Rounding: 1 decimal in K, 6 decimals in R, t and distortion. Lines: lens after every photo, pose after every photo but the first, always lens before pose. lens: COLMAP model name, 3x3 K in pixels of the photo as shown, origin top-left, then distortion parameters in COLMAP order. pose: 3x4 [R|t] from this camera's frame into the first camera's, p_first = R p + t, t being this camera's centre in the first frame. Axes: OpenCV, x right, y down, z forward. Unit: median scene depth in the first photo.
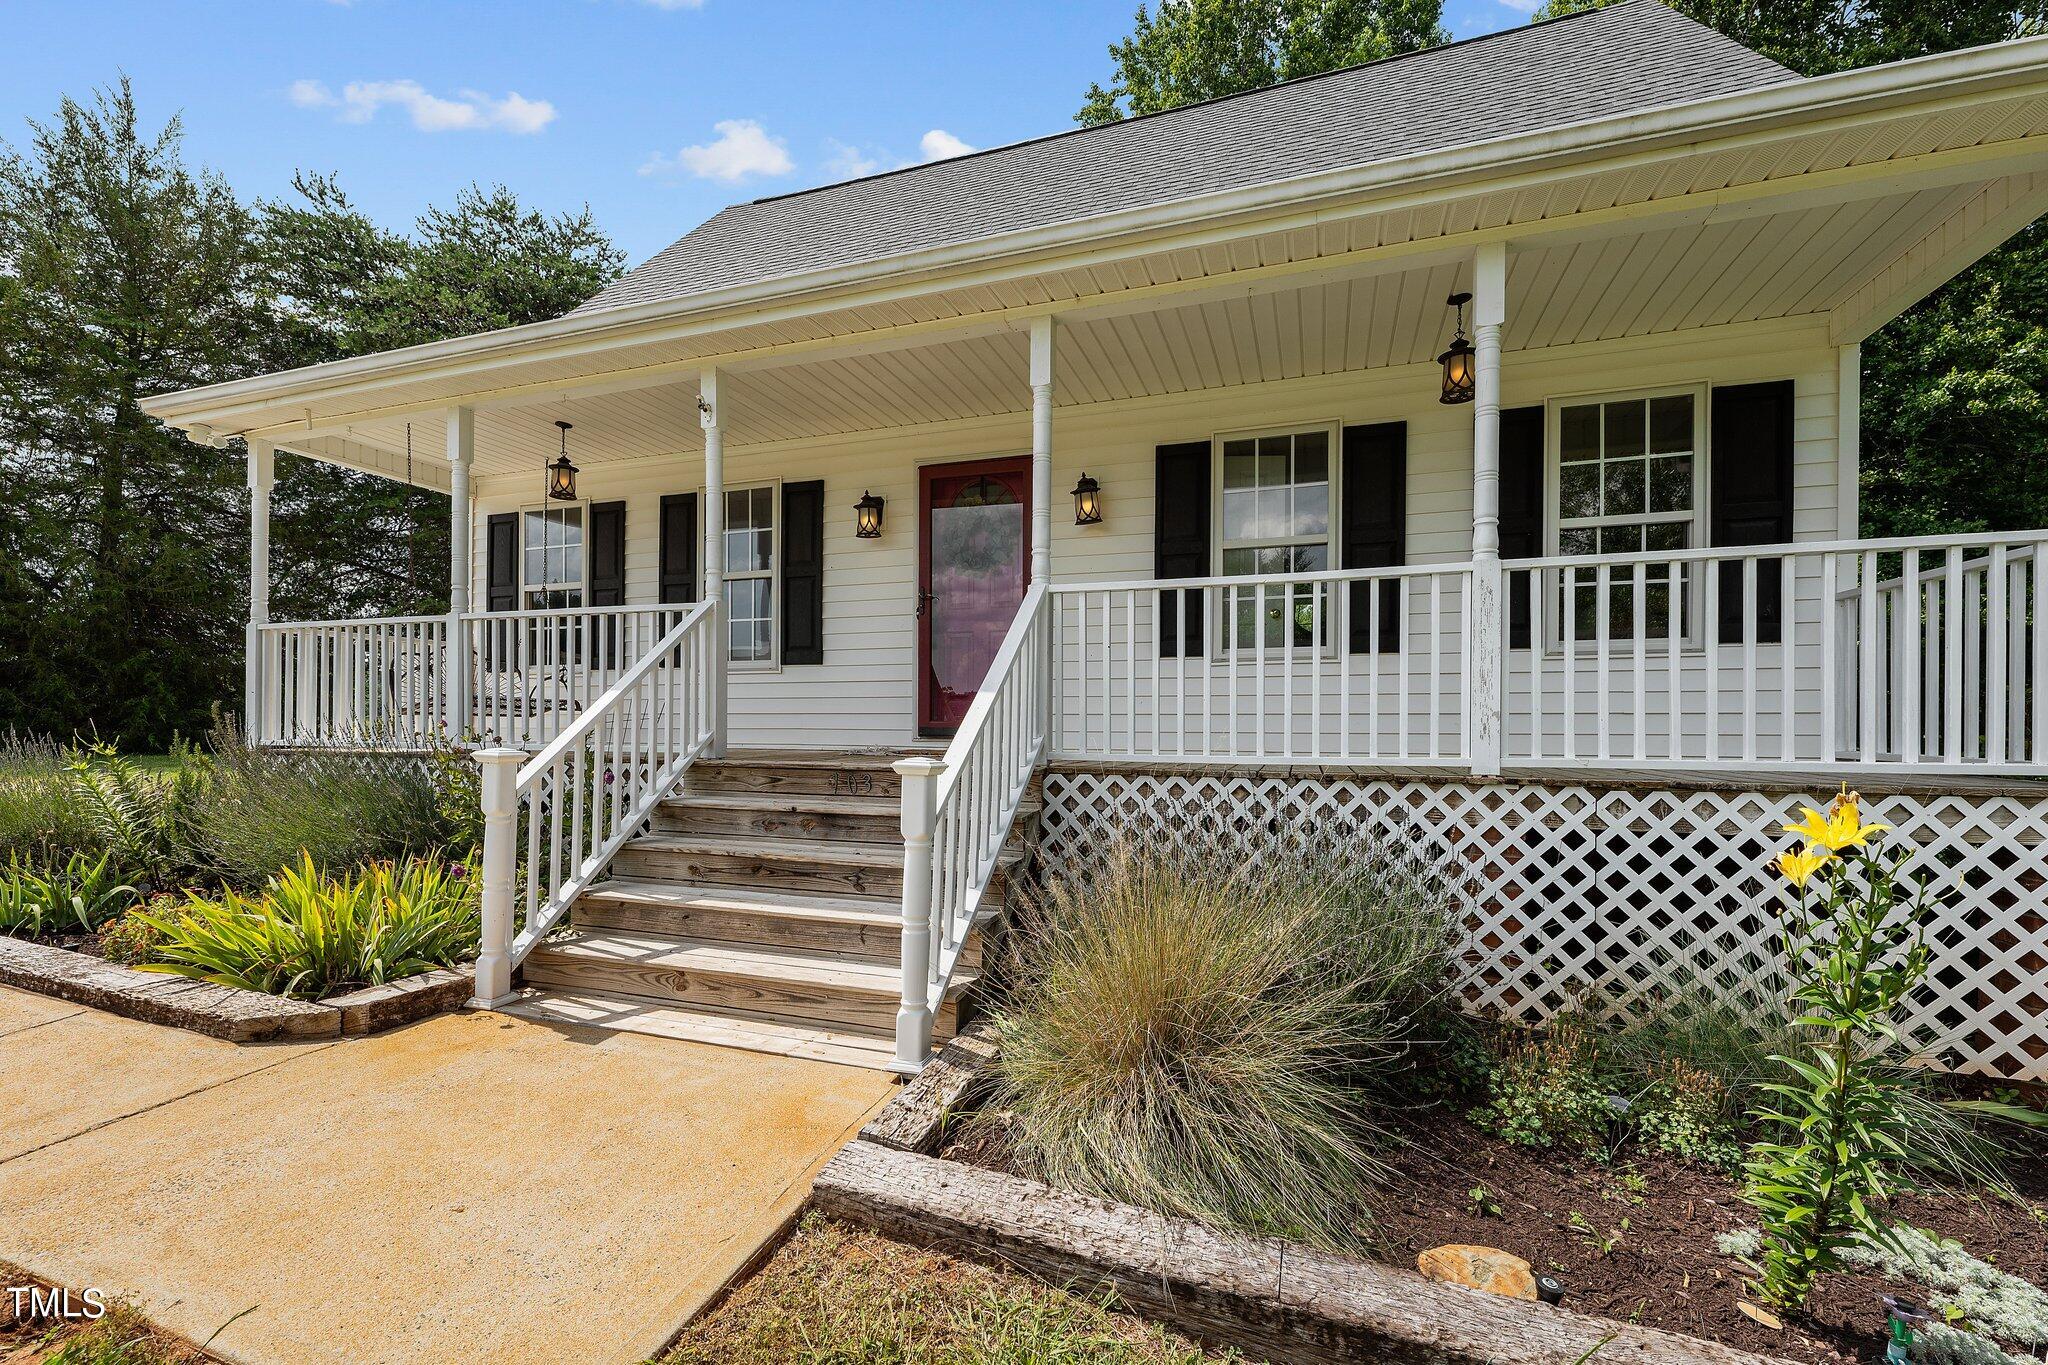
lens RADIAL K [[842.7, 0, 1046.0], [0, 842.7, 724.5], [0, 0, 1]] dist [-0.000039, -0.000587]
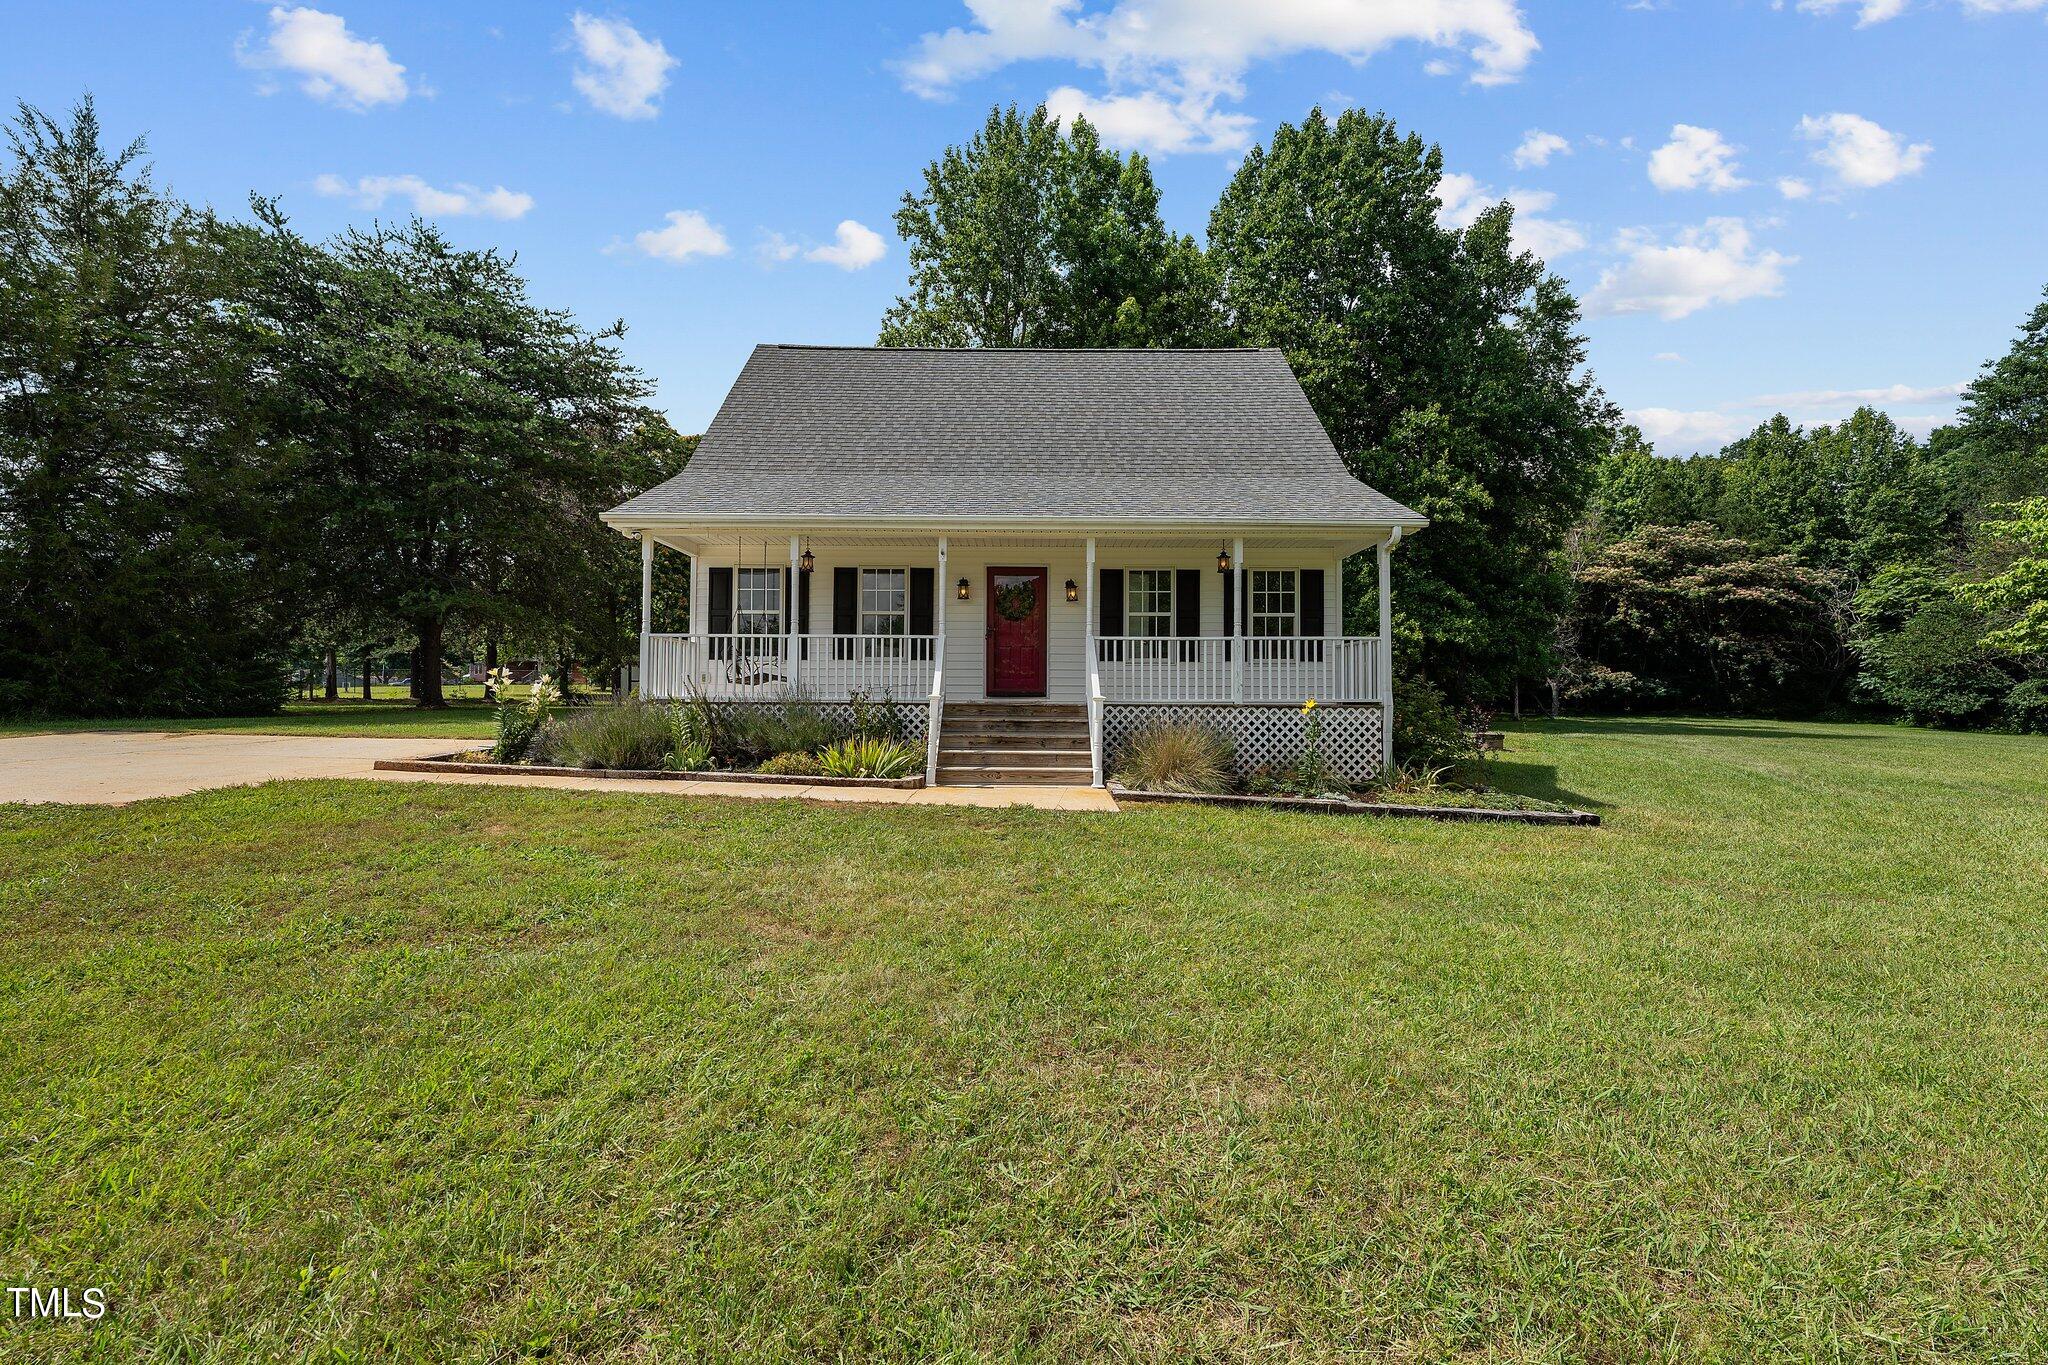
lens RADIAL K [[842.7, 0, 1020.0], [0, 842.7, 683.6], [0, 0, 1]] dist [-0.000039, -0.000587]
pose [[0.948380, 0.010132, 0.316973, -0.742443], [-0.004022, 0.999793, -0.019924, 0.026837], [-0.317109, 0.017621, 0.948225, -1.028430]]
